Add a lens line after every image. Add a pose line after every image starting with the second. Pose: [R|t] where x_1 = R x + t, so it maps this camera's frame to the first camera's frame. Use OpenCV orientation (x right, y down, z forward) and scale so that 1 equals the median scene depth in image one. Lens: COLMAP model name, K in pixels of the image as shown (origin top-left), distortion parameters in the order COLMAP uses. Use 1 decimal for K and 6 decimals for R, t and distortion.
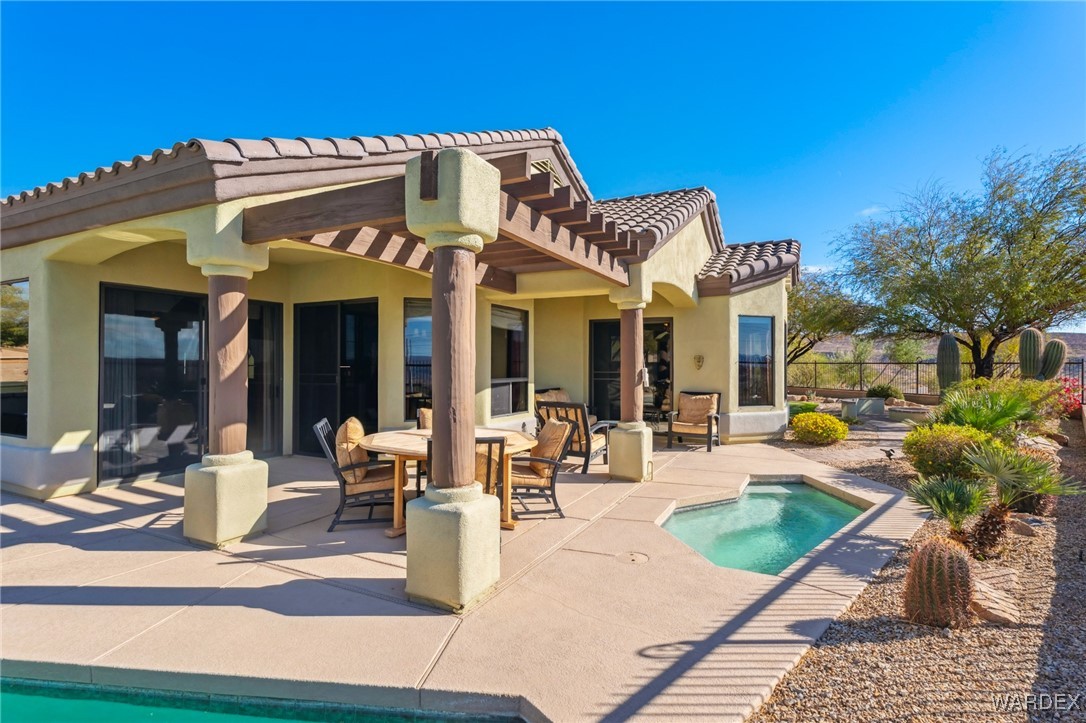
lens RADIAL K [[525.7, 0, 543.0], [0, 525.7, 361.5], [0, 0, 1]] dist [0.000944, 0.000308]
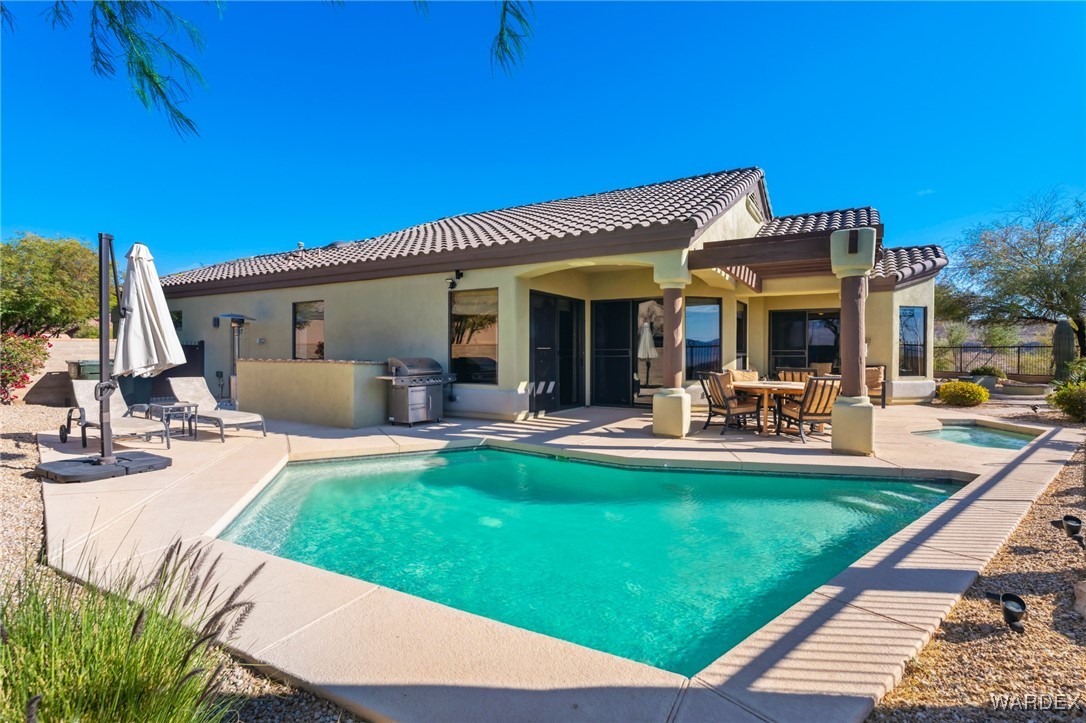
lens RADIAL K [[519.3, 0, 538.0], [0, 519.3, 360.9], [0, 0, 1]] dist [-0.001386, -0.000813]
pose [[0.996697, -0.000195, -0.081207, -0.416898], [0.001495, 0.999872, 0.015944, 0.025867], [0.081194, -0.016013, 0.996570, -0.353787]]
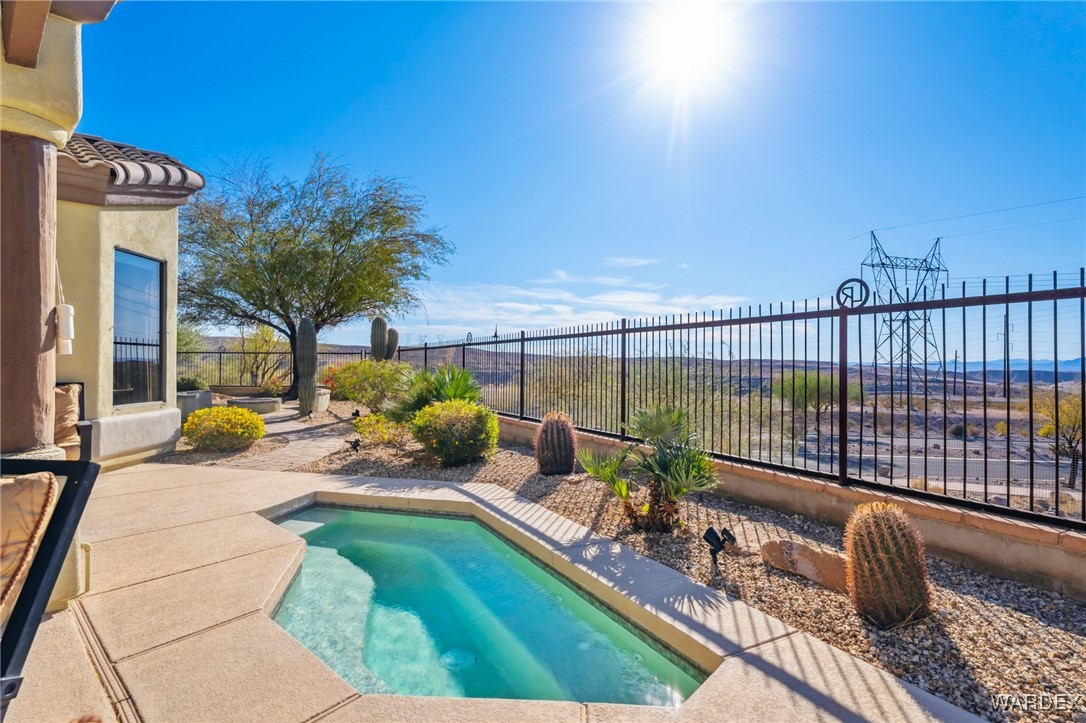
lens RADIAL K [[530.9, 0, 543.0], [0, 530.9, 361.5], [0, 0, 1]] dist [0.001668, 0.000114]
pose [[0.268213, 0.006969, 0.963334, -0.060431], [-0.008950, 0.999949, -0.004742, 0.036343], [-0.963318, -0.007350, 0.268261, 0.396481]]
